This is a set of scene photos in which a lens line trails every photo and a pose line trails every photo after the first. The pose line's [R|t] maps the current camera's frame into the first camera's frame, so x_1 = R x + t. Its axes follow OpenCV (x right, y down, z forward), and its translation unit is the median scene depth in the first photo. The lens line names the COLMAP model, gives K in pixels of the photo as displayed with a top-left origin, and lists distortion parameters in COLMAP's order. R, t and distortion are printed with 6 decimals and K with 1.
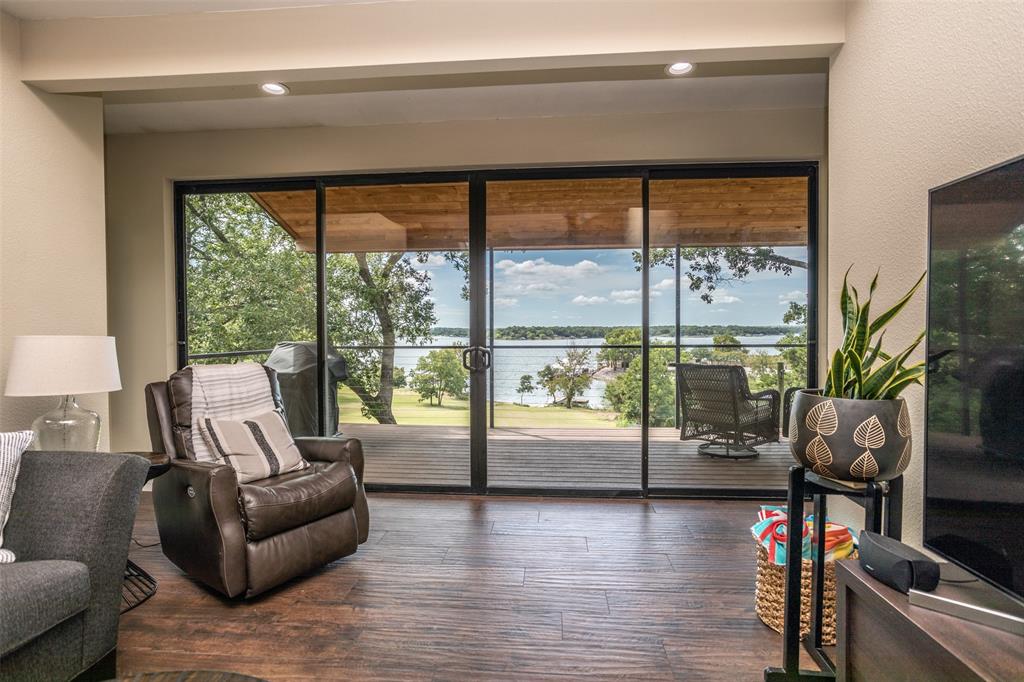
lens RADIAL K [[496.7, 0, 513.4], [0, 496.7, 342.7], [0, 0, 1]] dist [-0.033930, 0.020255]
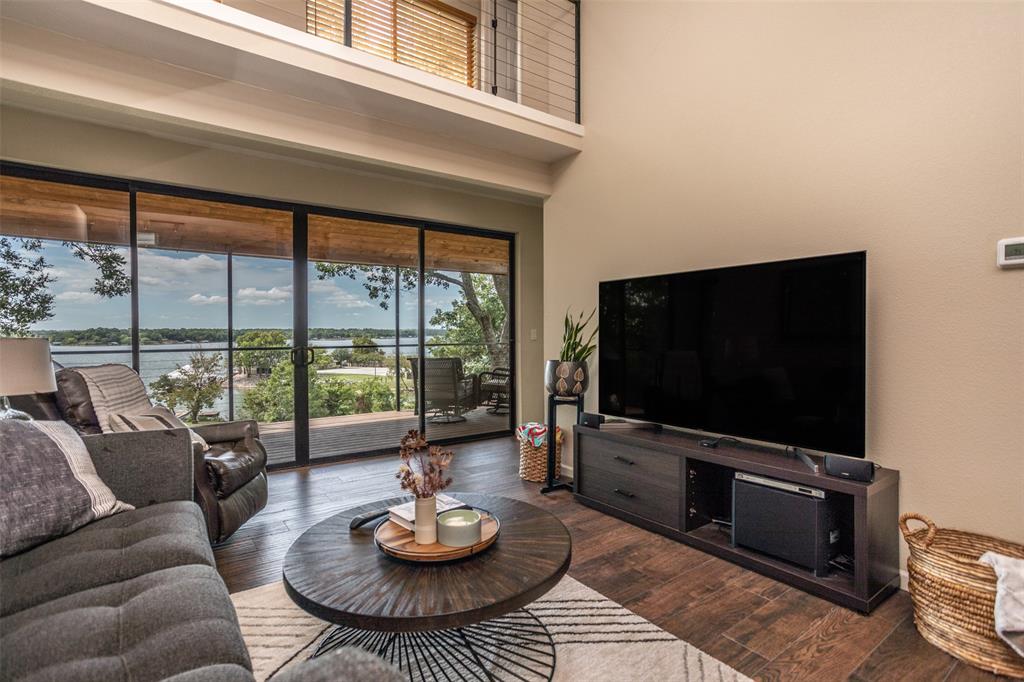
lens RADIAL K [[496.7, 0, 516.4], [0, 496.7, 340.8], [0, 0, 1]] dist [-0.033930, 0.020255]
pose [[0.757495, -0.010002, 0.652765, -0.223544], [0.016186, 0.999863, -0.003462, 0.003071], [-0.652641, 0.013189, 0.757553, -0.134413]]
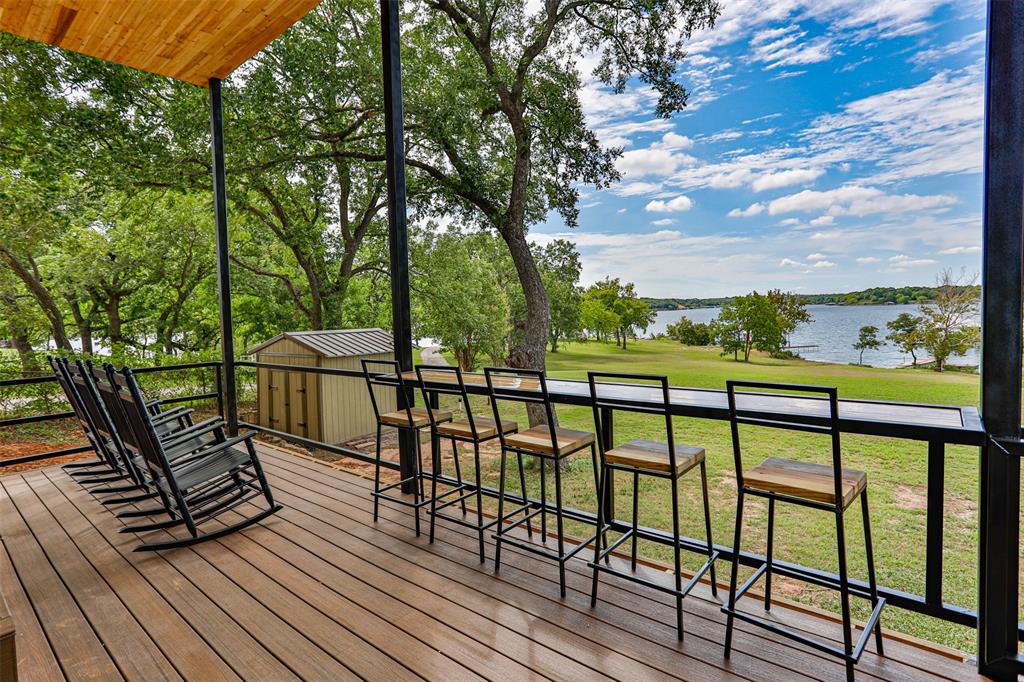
lens RADIAL K [[526.8, 0, 517.0], [0, 526.8, 350.3], [0, 0, 1]] dist [-0.046606, 0.022265]
pose [[0.816429, 0.017583, -0.577177, 0.486976], [0.016731, 0.998396, 0.054081, 0.545103], [0.577203, -0.053810, 0.814826, 0.454283]]
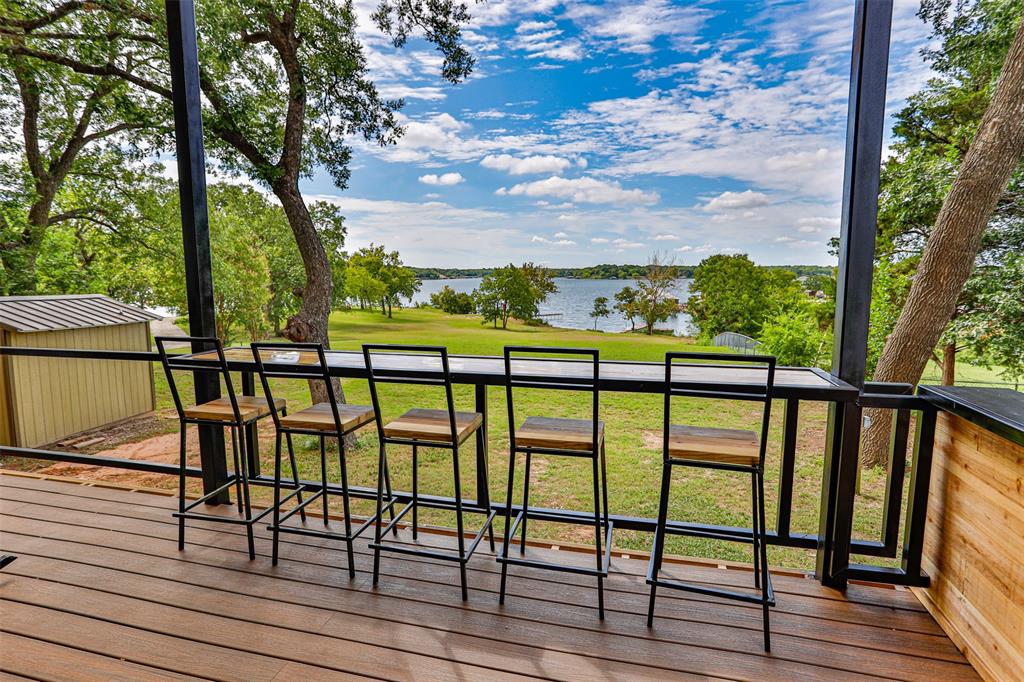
lens RADIAL K [[526.8, 0, 518.2], [0, 526.8, 334.9], [0, 0, 1]] dist [-0.046606, 0.022265]
pose [[0.985859, 0.017028, -0.166707, 0.409502], [-0.002386, 0.996149, 0.087641, 0.544973], [0.167557, -0.086004, 0.982104, 0.460818]]
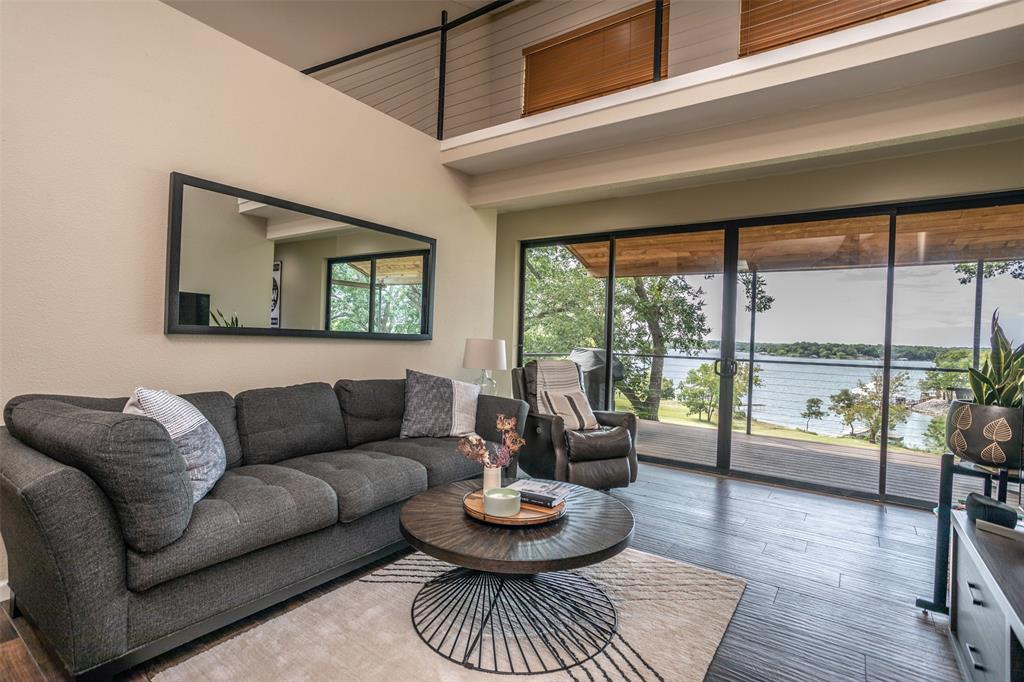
lens RADIAL K [[496.7, 0, 514.2], [0, 496.7, 341.4], [0, 0, 1]] dist [-0.033930, 0.020255]
pose [[0.861646, 0.035652, -0.506256, 0.046808], [-0.047975, 0.998784, -0.011316, 0.002798], [0.505237, 0.034037, 0.862309, -0.177621]]
